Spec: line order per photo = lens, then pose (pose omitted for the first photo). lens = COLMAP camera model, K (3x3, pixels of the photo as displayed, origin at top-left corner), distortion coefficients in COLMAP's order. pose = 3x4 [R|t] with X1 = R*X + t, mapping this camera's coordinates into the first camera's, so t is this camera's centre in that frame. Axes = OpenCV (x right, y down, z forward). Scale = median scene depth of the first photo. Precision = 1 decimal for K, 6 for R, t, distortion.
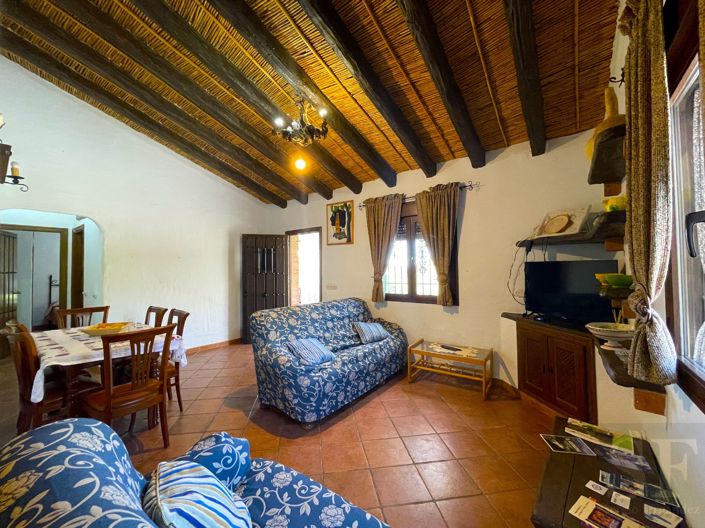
lens RADIAL K [[286.5, 0, 351.8], [0, 286.5, 261.4], [0, 0, 1]] dist [0.001079, -0.000239]
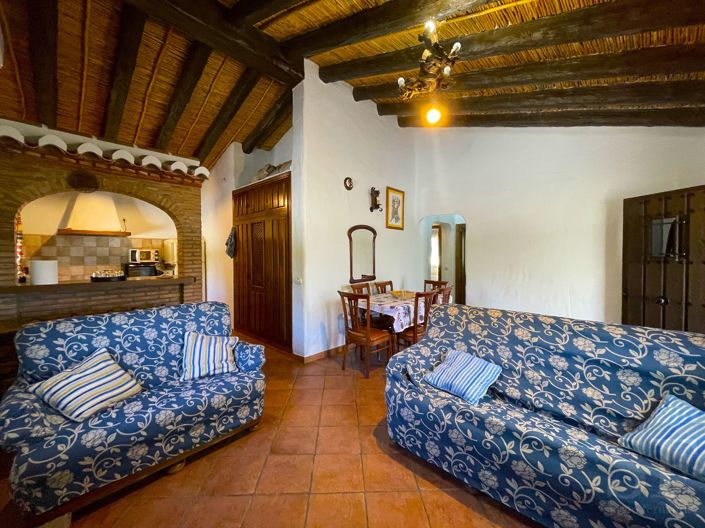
lens RADIAL K [[286.5, 0, 351.8], [0, 286.5, 261.4], [0, 0, 1]] dist [0.001079, -0.000239]
pose [[-0.116398, 0.033339, -0.992643, 0.566247], [0.030627, 0.999082, 0.029964, 0.009742], [0.992730, -0.026914, -0.117312, 0.808274]]
